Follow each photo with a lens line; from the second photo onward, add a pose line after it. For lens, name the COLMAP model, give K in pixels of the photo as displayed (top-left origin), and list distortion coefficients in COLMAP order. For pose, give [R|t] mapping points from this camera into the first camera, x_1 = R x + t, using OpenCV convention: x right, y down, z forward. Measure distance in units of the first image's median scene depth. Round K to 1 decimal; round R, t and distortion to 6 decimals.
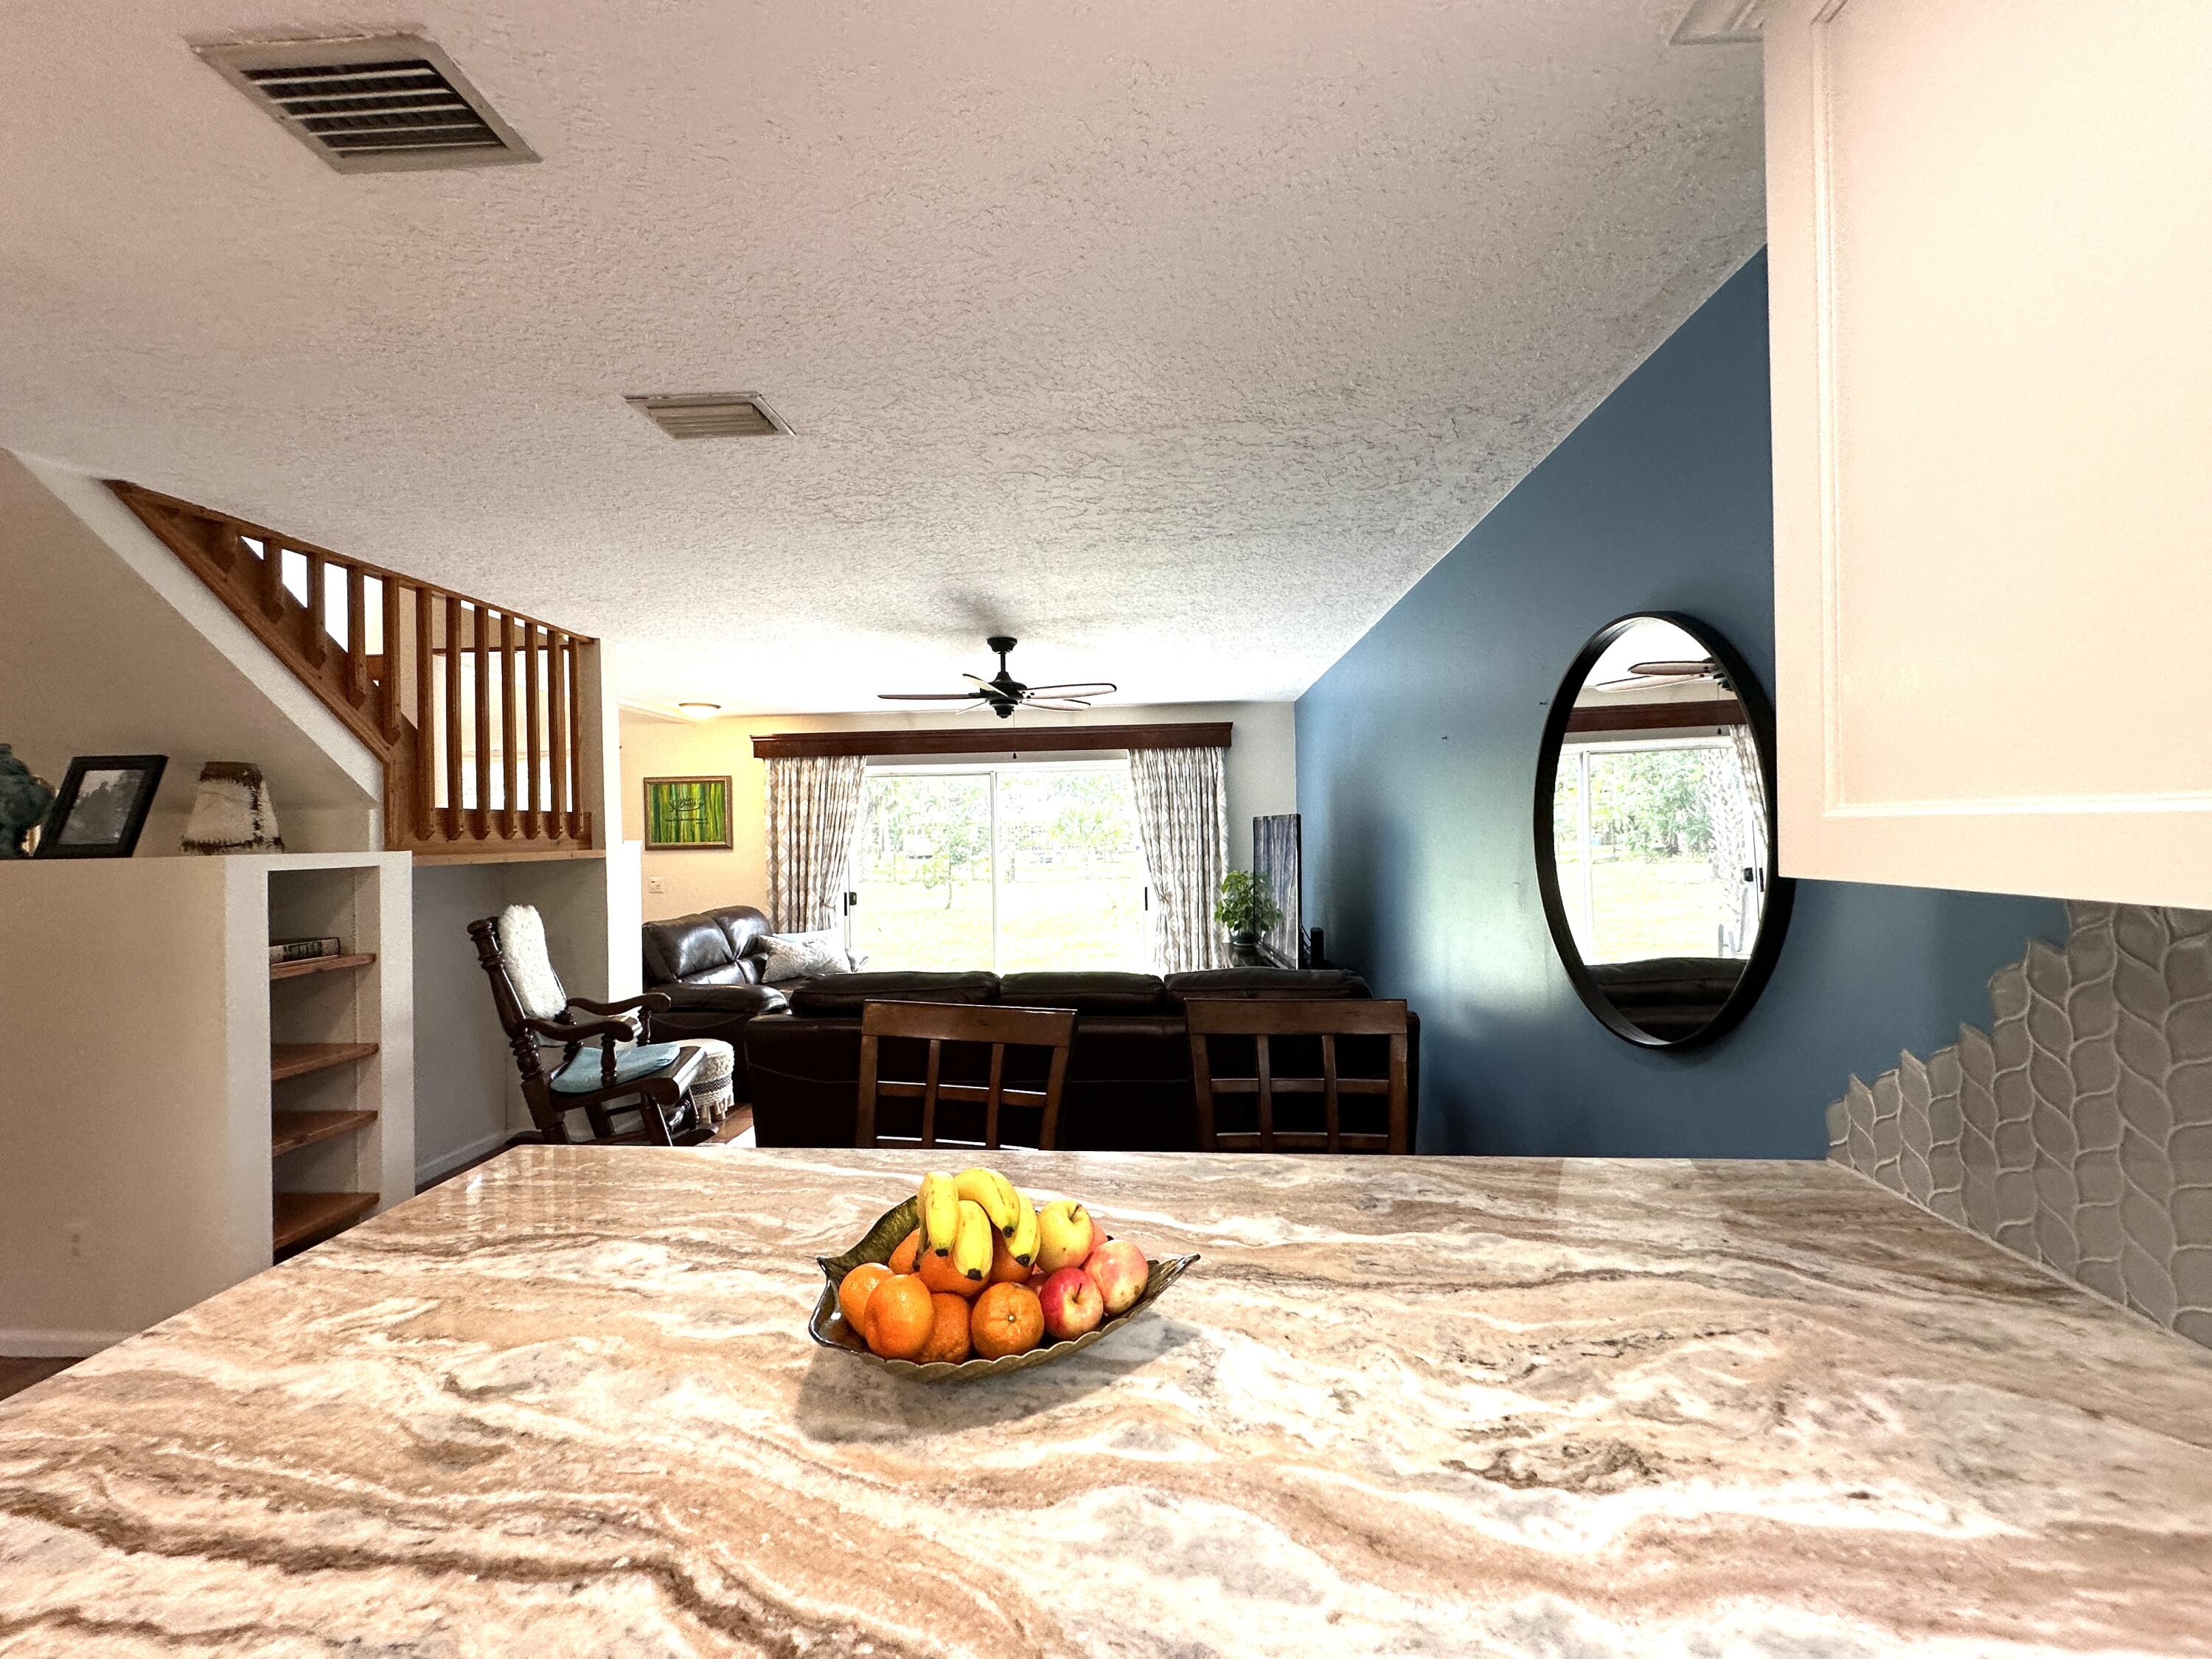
lens RADIAL K [[882.9, 0, 1107.6], [0, 882.9, 828.9], [0, 0, 1]] dist [-0.003345, 0.000555]
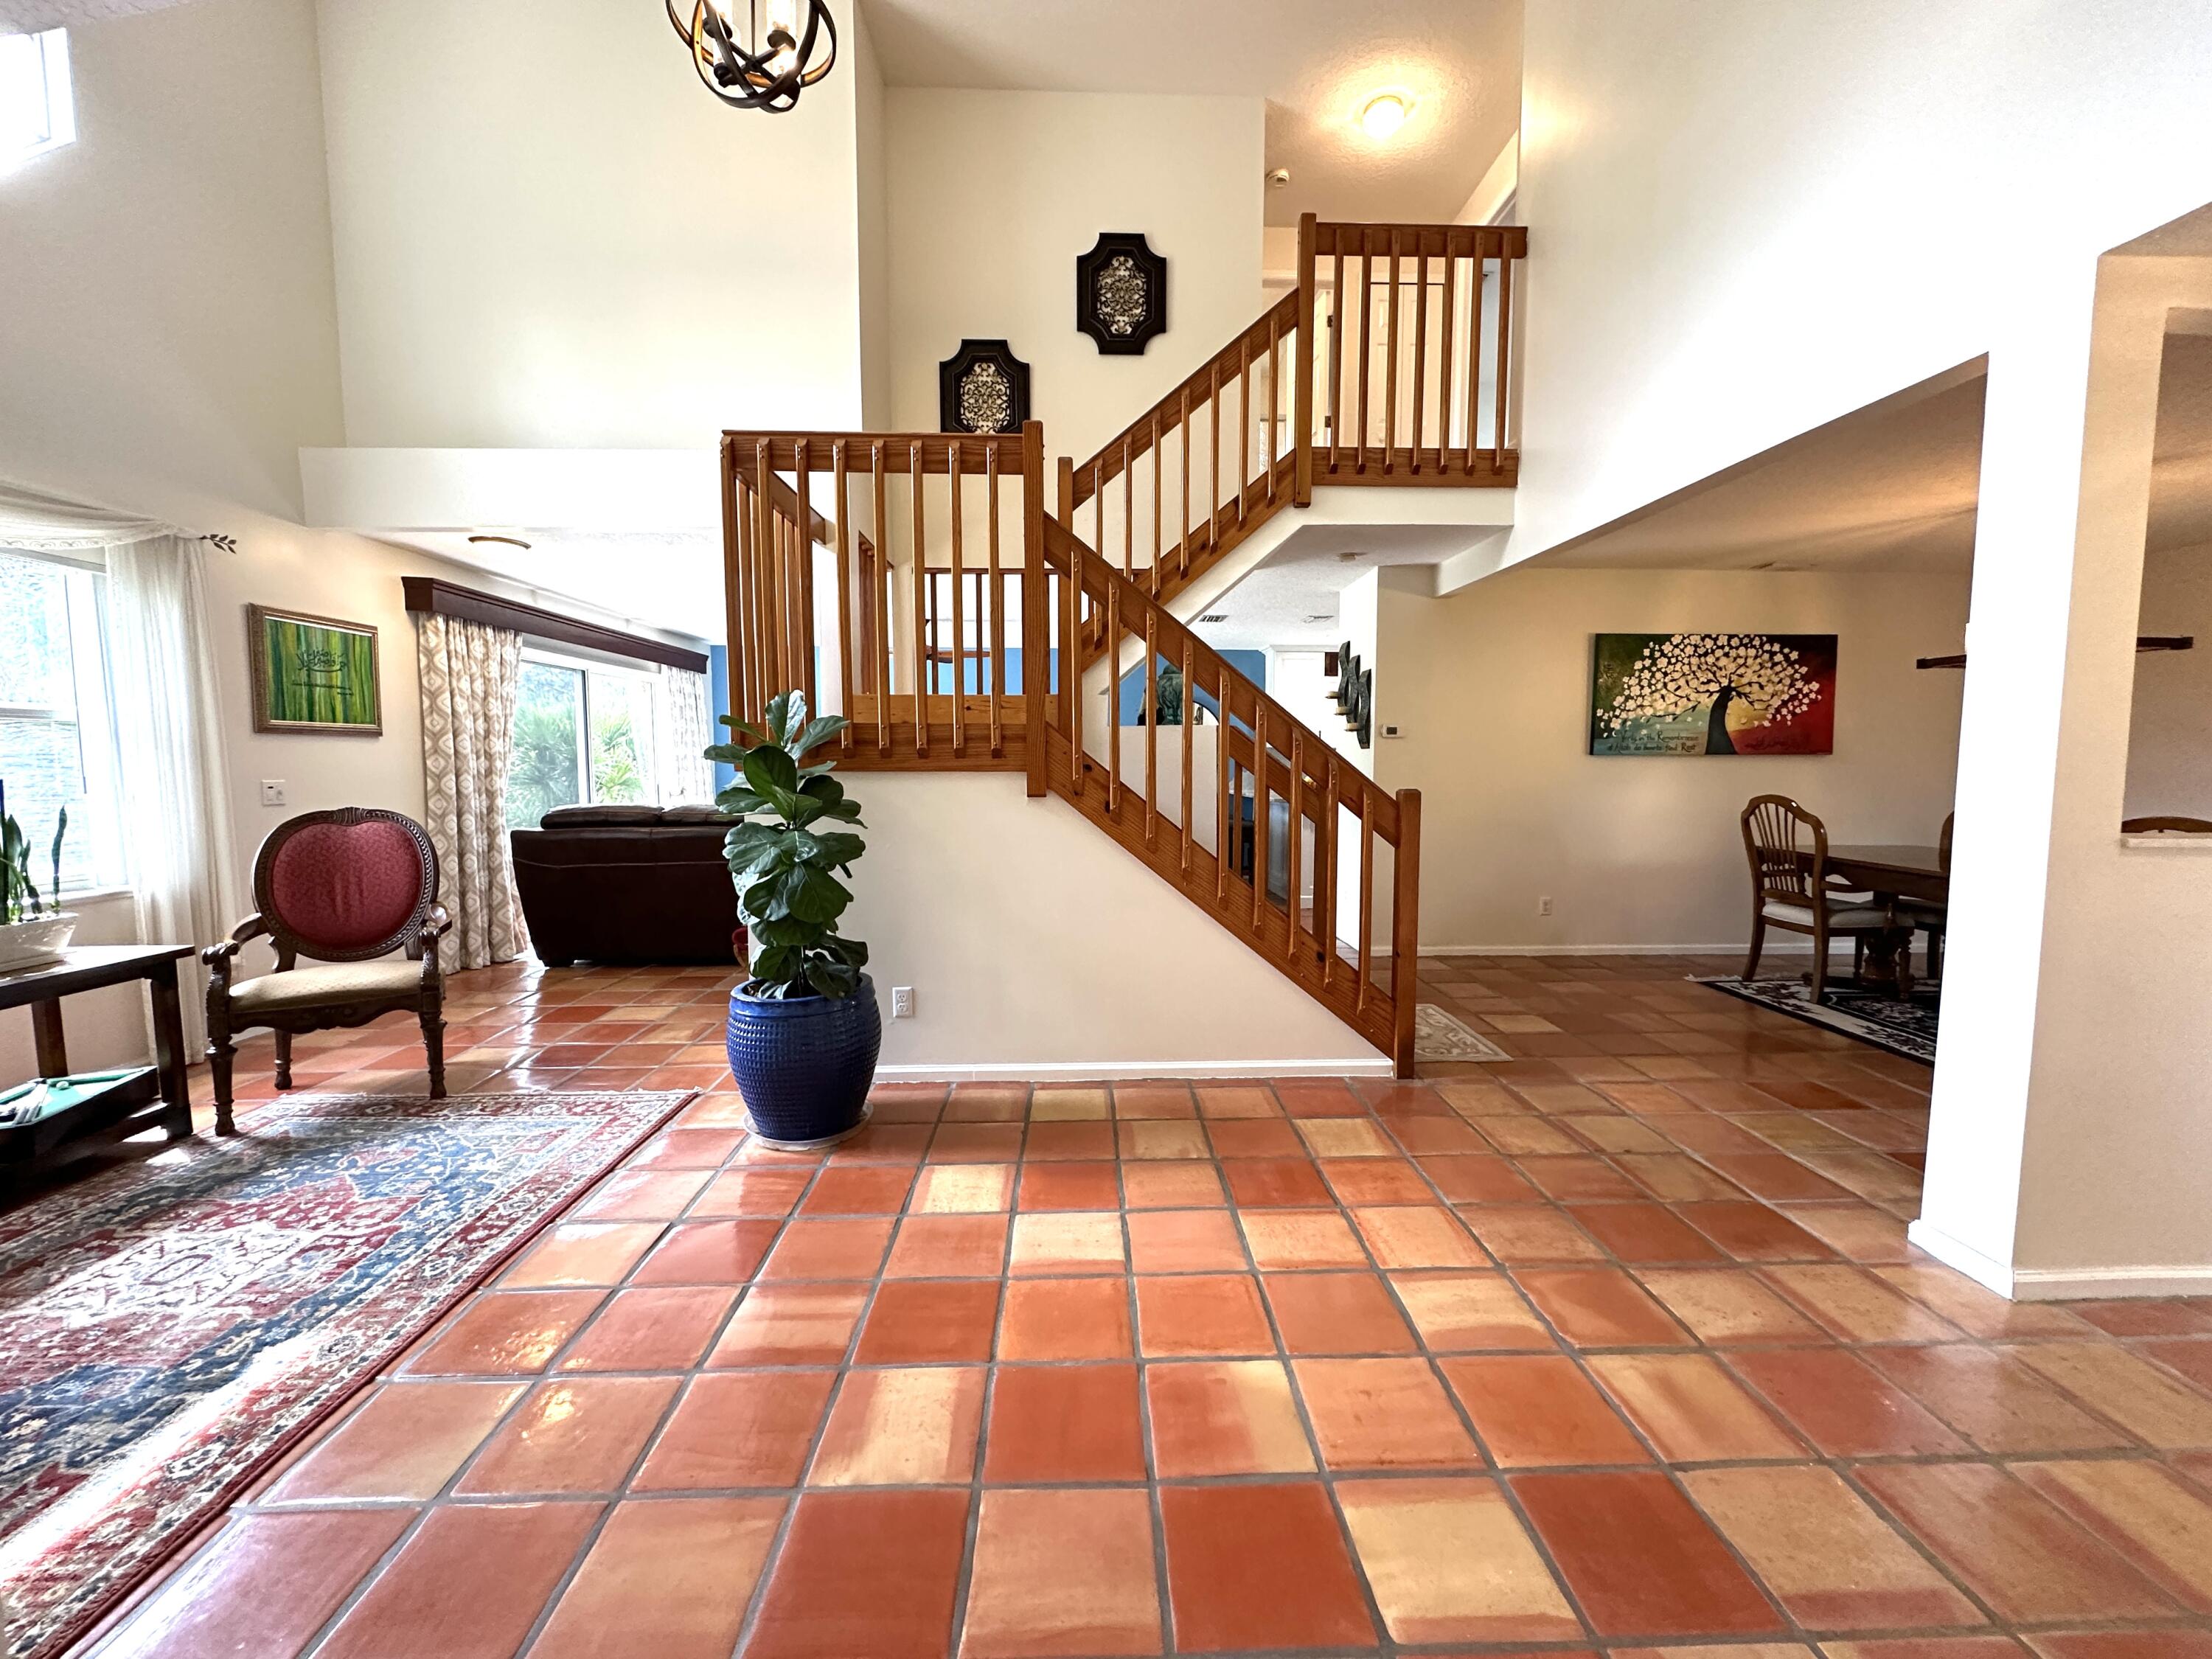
lens RADIAL K [[882.9, 0, 1105.0], [0, 882.9, 829.2], [0, 0, 1]] dist [-0.003345, 0.000555]
pose [[-0.095542, -0.062183, 0.993481, -2.996356], [-0.003578, 0.998062, 0.062126, 0.130015], [-0.995419, 0.002381, -0.095580, 1.310530]]
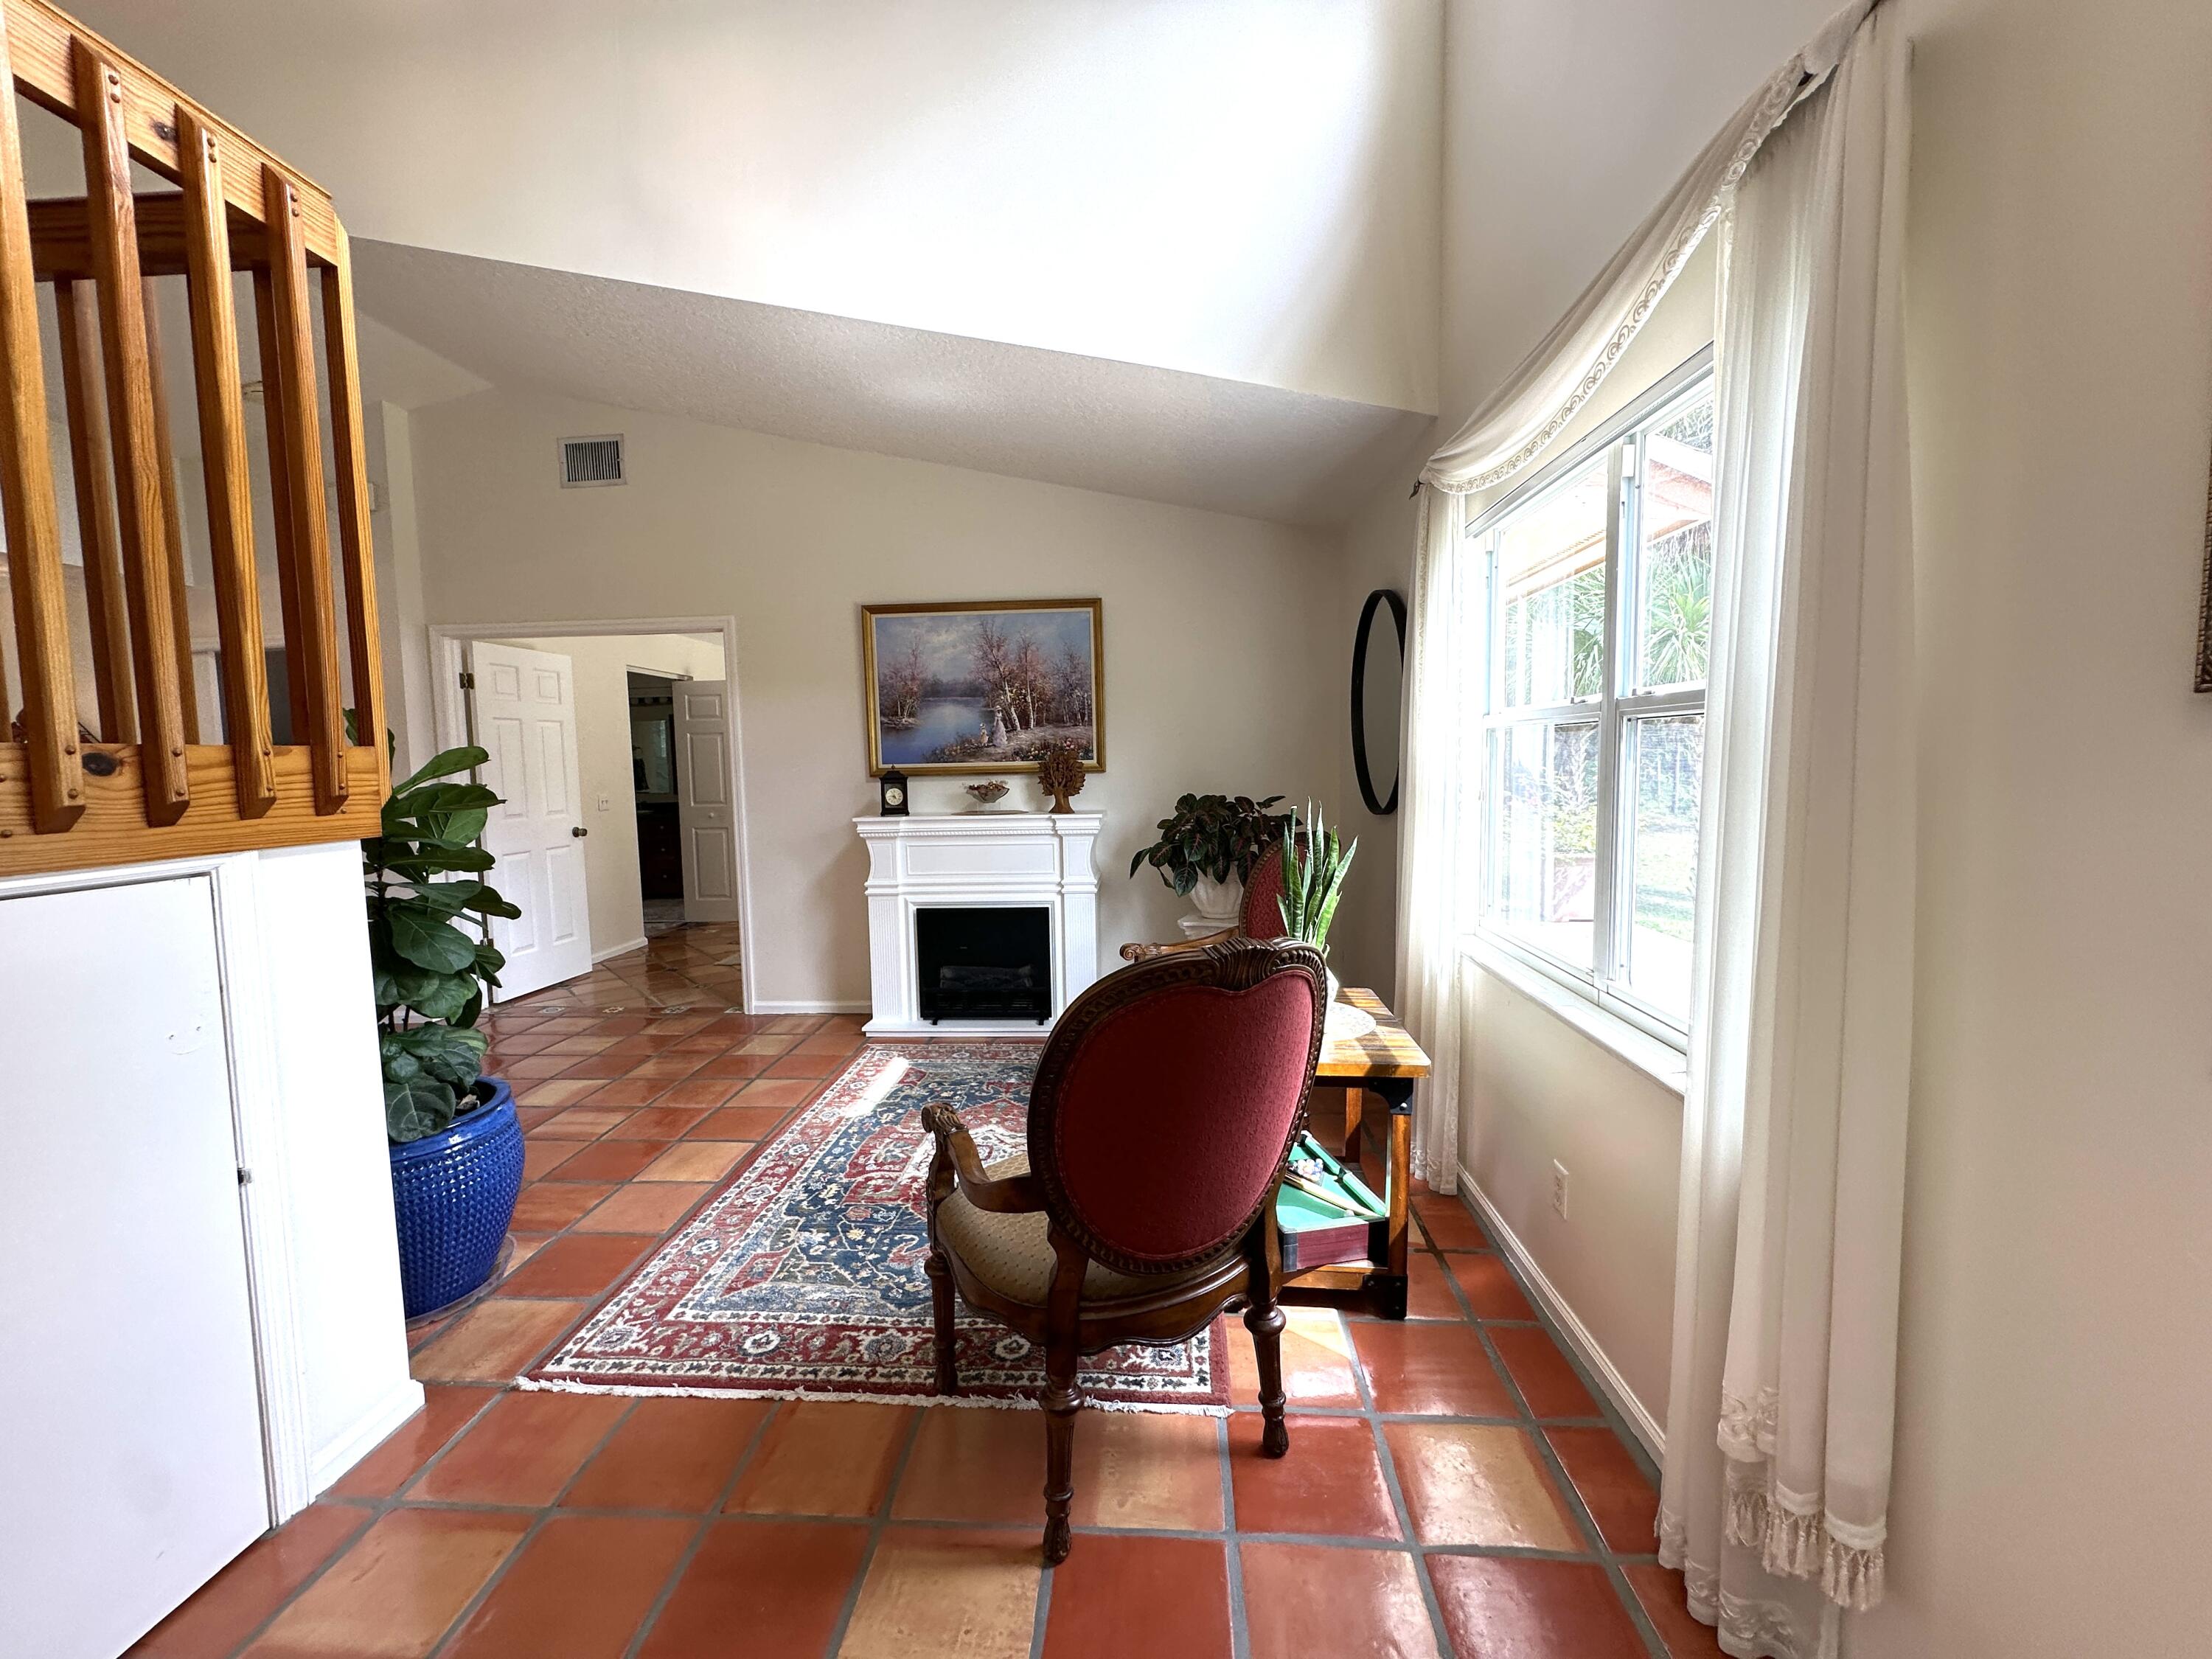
lens RADIAL K [[882.9, 0, 1102.6], [0, 882.9, 824.9], [0, 0, 1]] dist [-0.003345, 0.000555]
pose [[0.000786, 0.094247, -0.995549, -1.076813], [0.026963, 0.995185, 0.094233, 0.071739], [0.999636, -0.026917, -0.001759, 2.243111]]
